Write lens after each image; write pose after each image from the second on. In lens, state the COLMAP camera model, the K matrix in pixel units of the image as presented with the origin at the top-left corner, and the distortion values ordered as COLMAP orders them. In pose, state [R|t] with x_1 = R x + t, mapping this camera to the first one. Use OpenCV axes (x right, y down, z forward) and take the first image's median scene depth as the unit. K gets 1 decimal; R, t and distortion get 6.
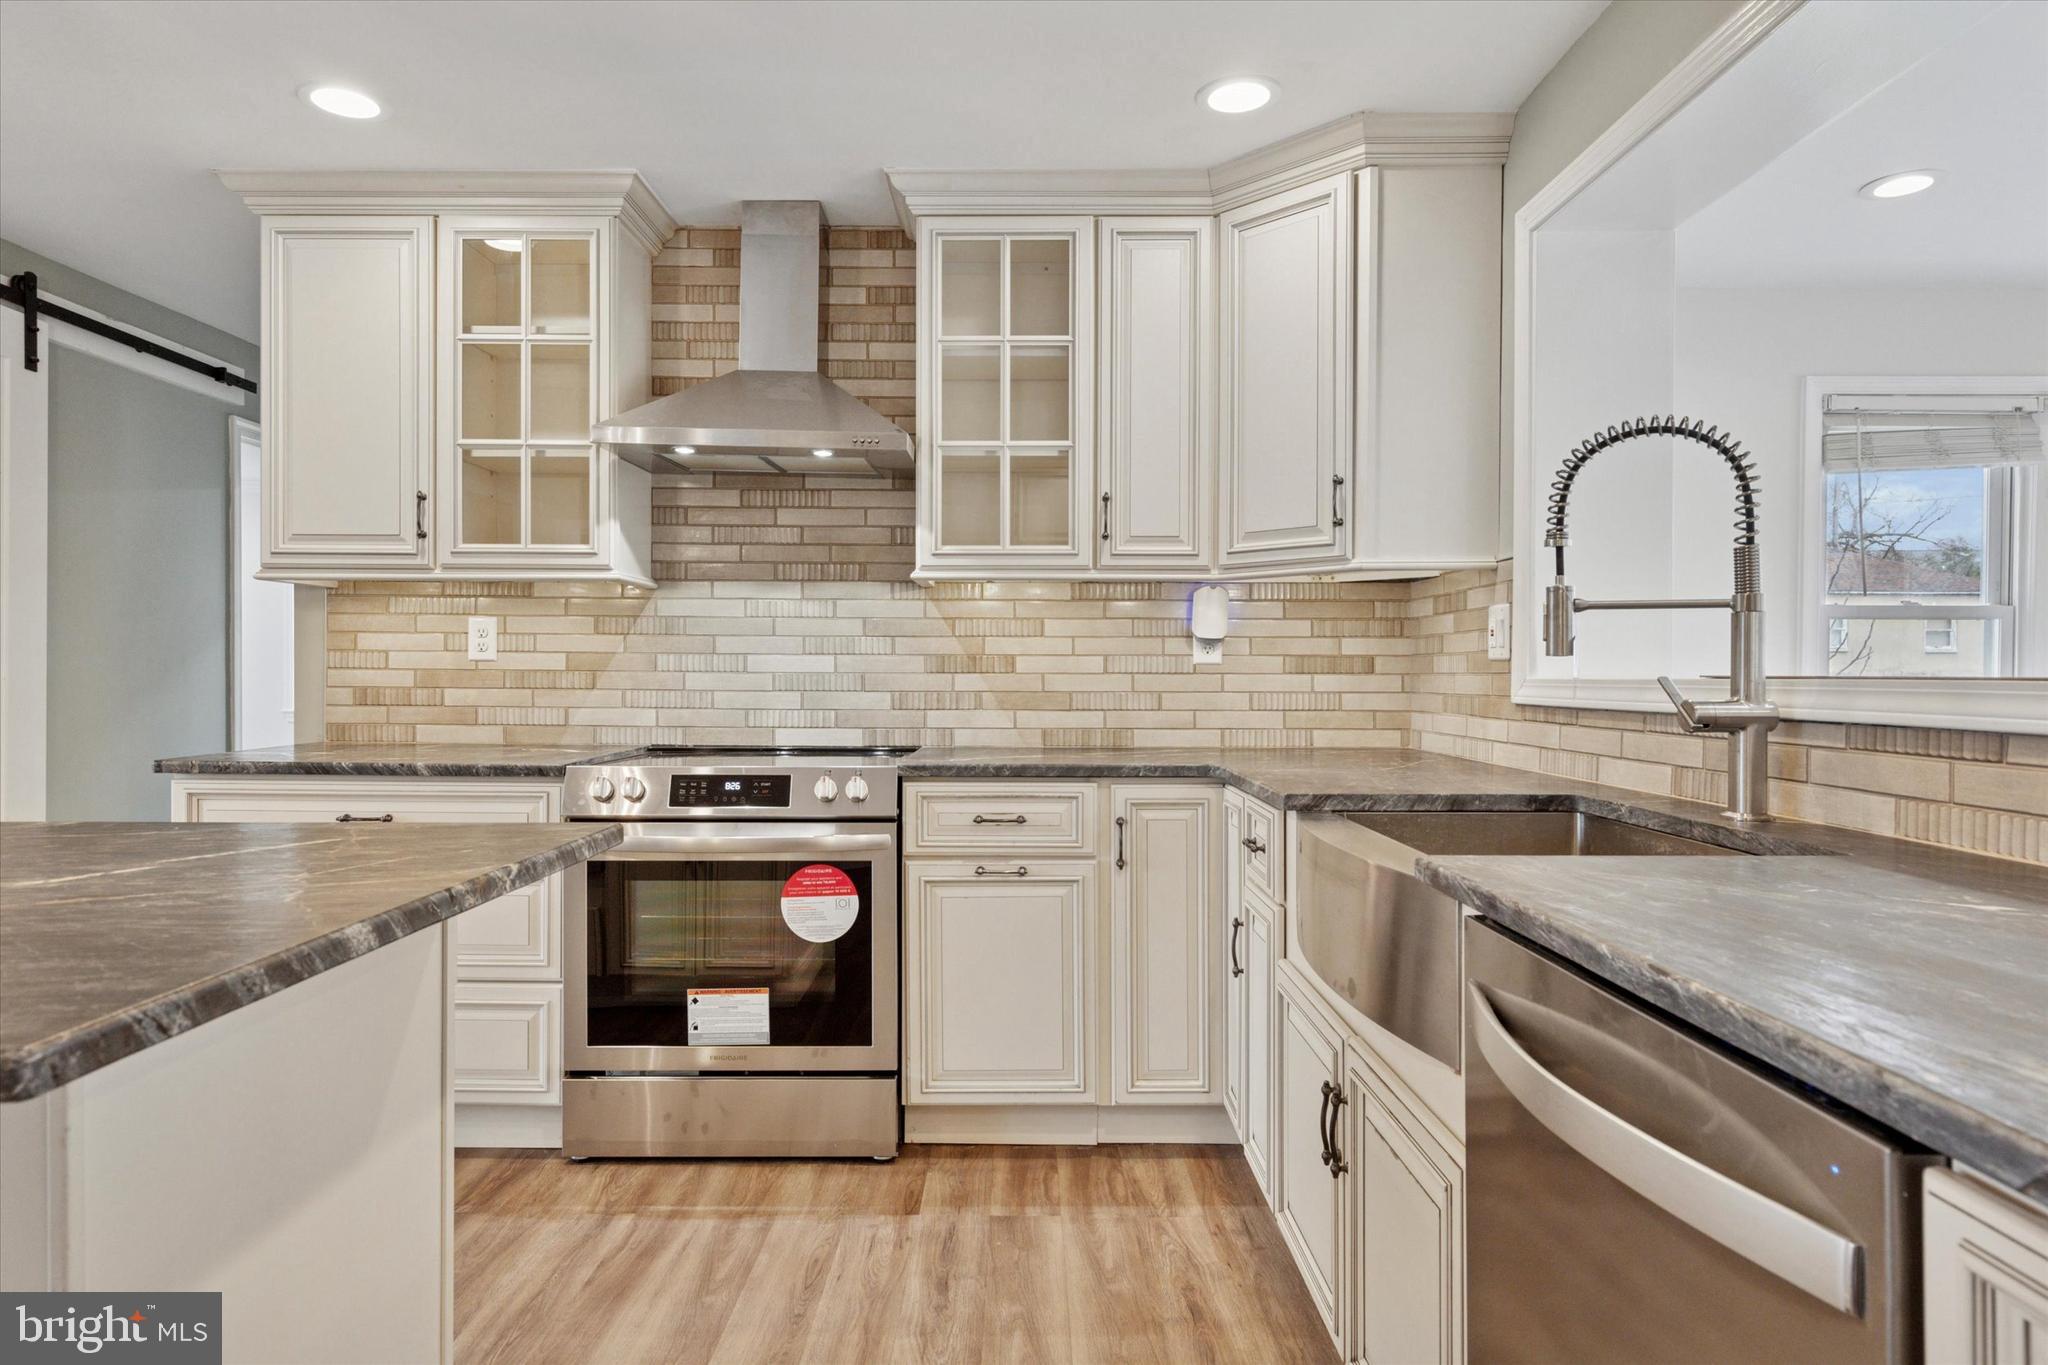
lens RADIAL K [[1195.4, 0, 1018.1], [0, 1195.4, 680.8], [0, 0, 1]] dist [0.000636, 0.002669]
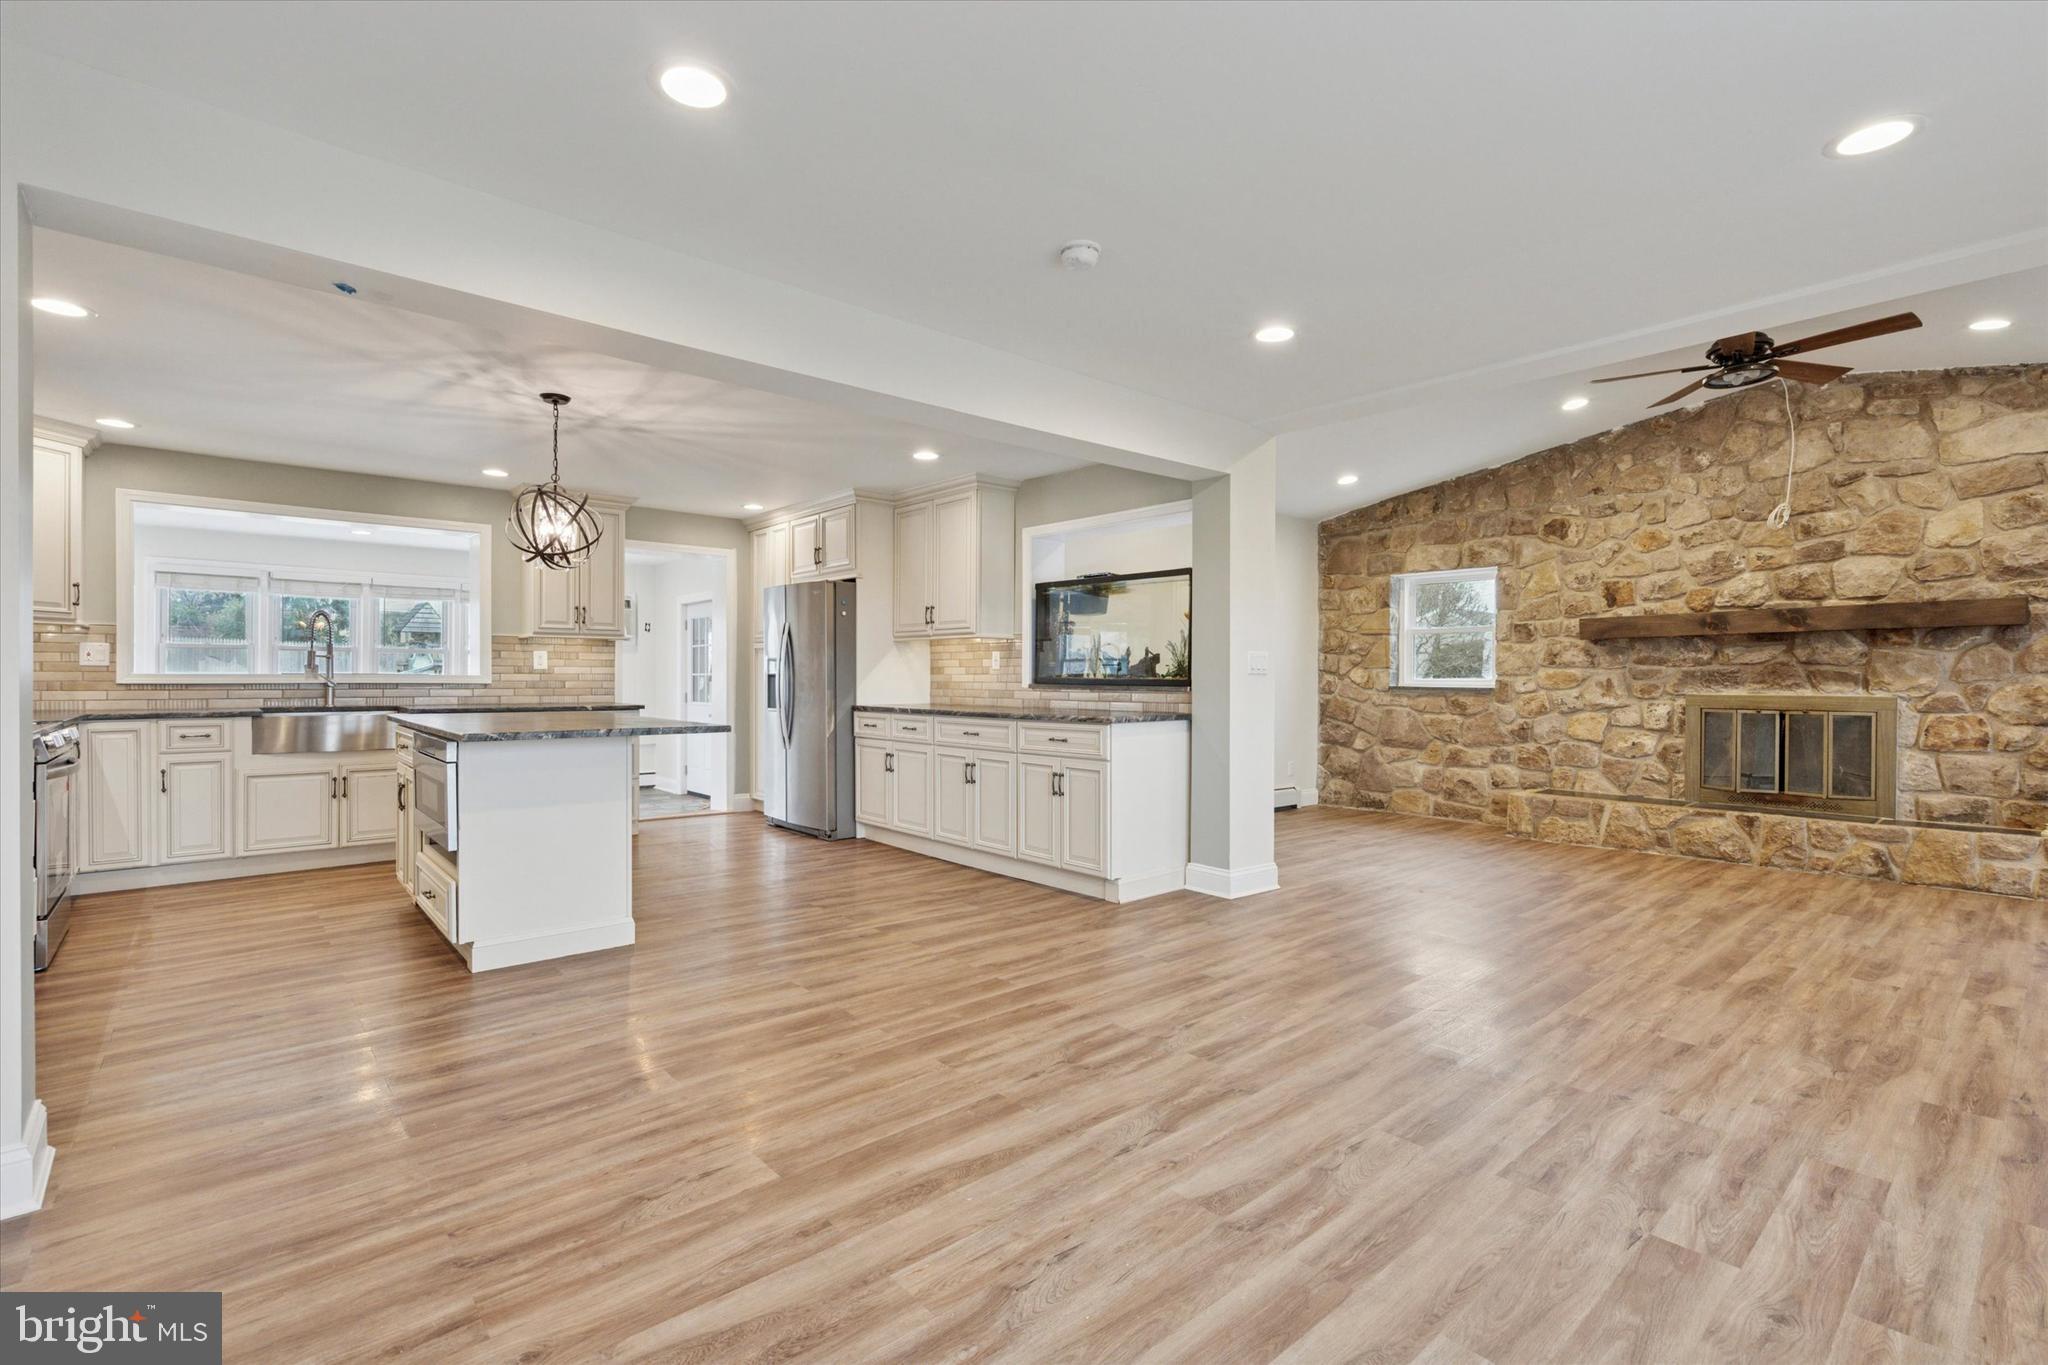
lens RADIAL K [[920.6, 0, 1015.2], [0, 920.6, 680.1], [0, 0, 1]] dist [-0.004522, 0.000005]
pose [[-0.657169, -0.010824, 0.753665, -1.958634], [-0.003219, 0.999928, 0.011554, -0.014698], [-0.753736, 0.005167, -0.657157, 0.729081]]
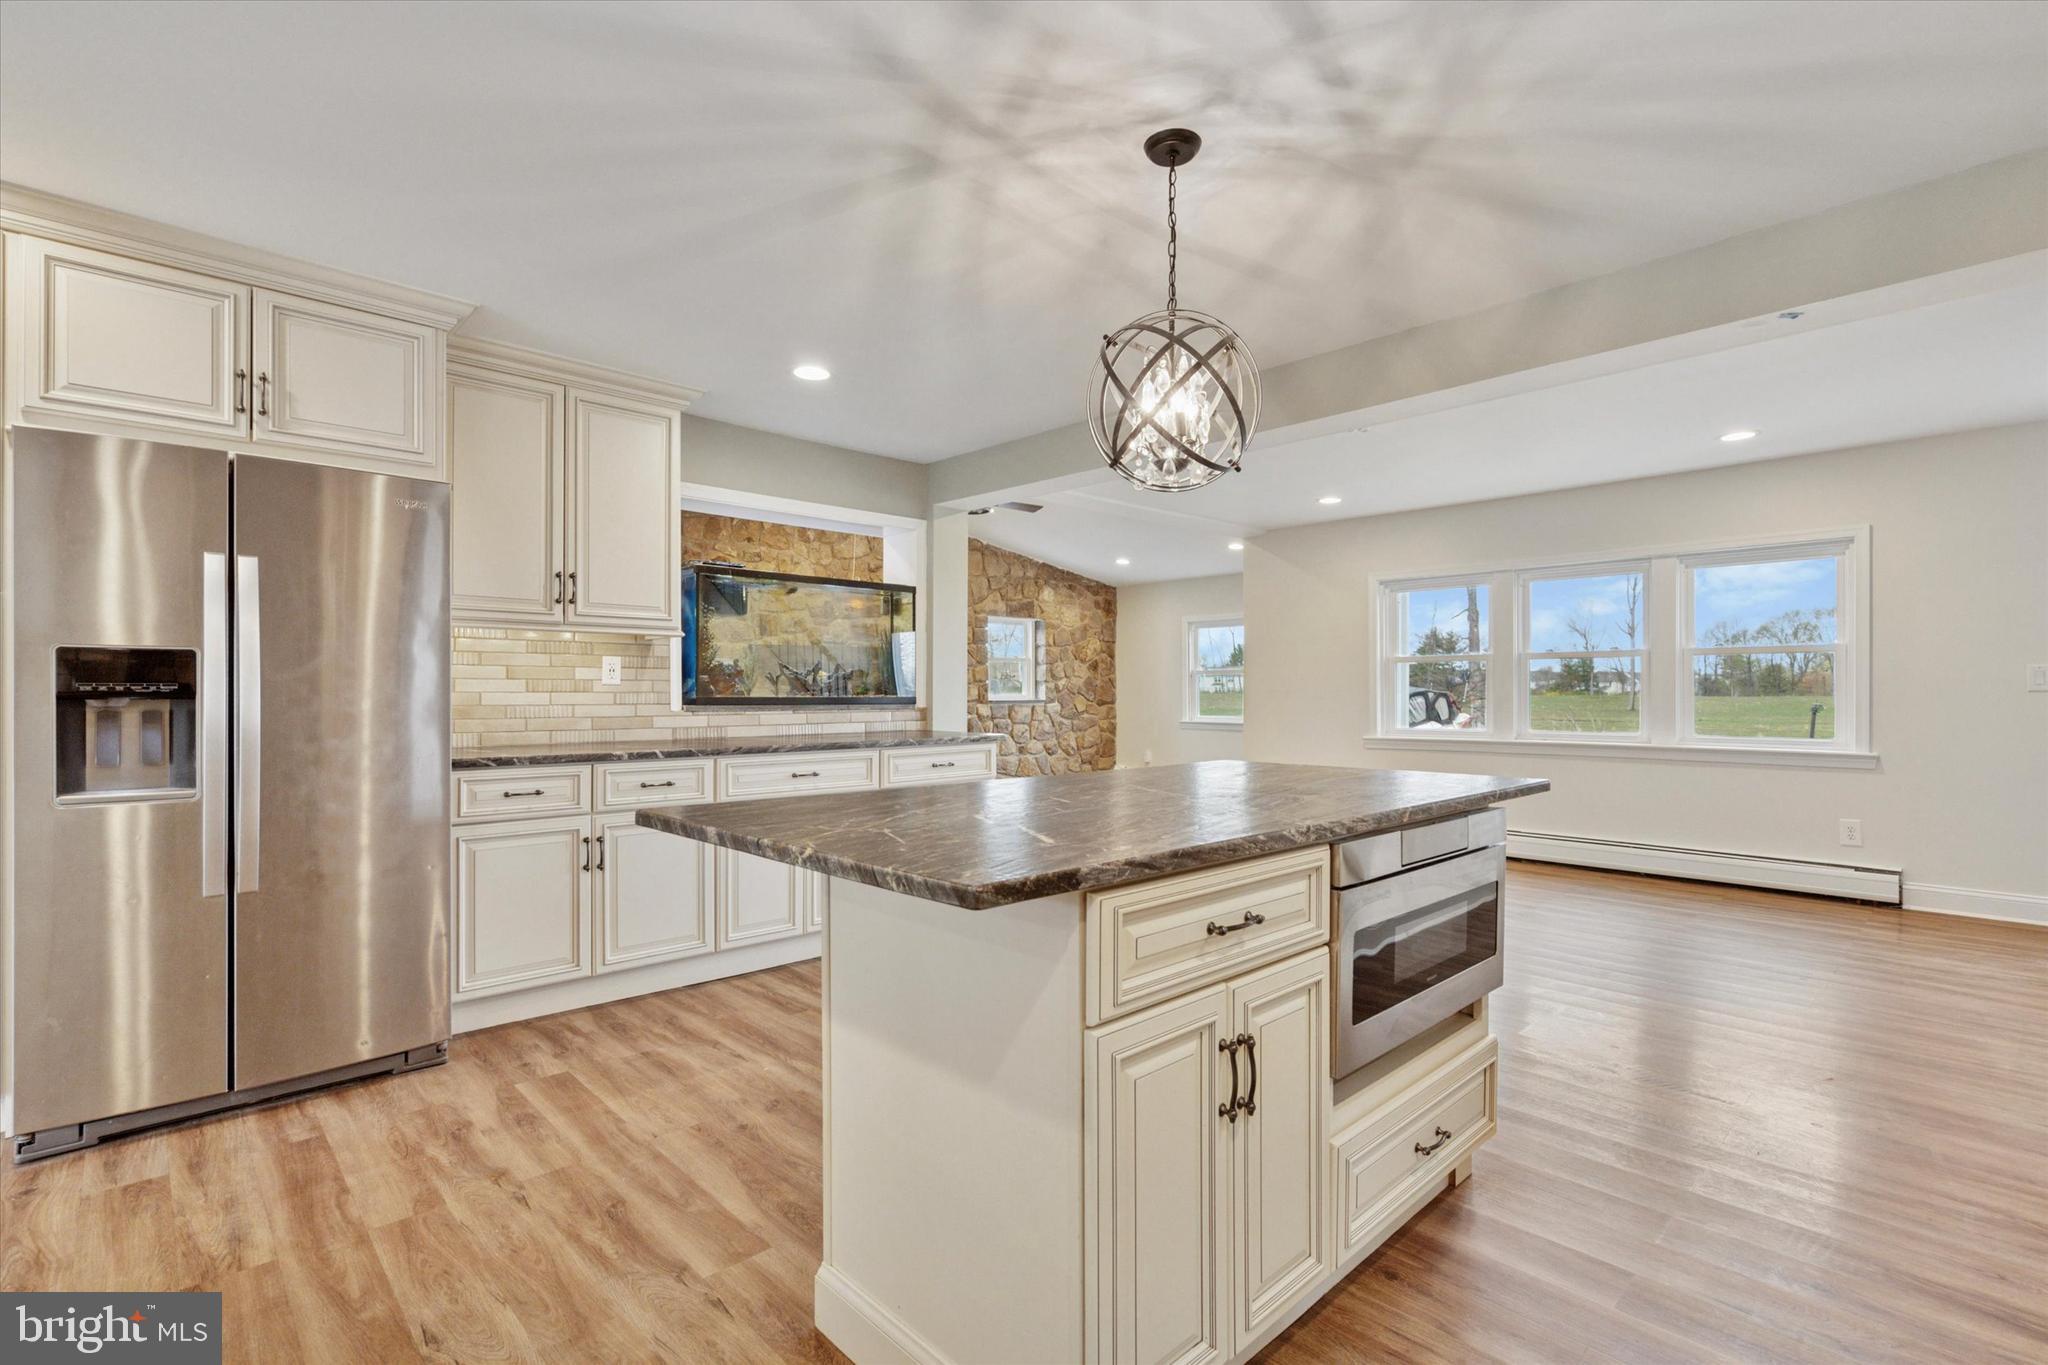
lens RADIAL K [[940.7, 0, 1019.0], [0, 940.7, 695.3], [0, 0, 1]] dist [-0.004717, -0.000563]
pose [[-0.724692, -0.002945, -0.689066, 0.052058], [-0.008013, 0.999959, 0.004153, -0.009380], [0.689026, 0.008531, -0.724686, 0.775471]]
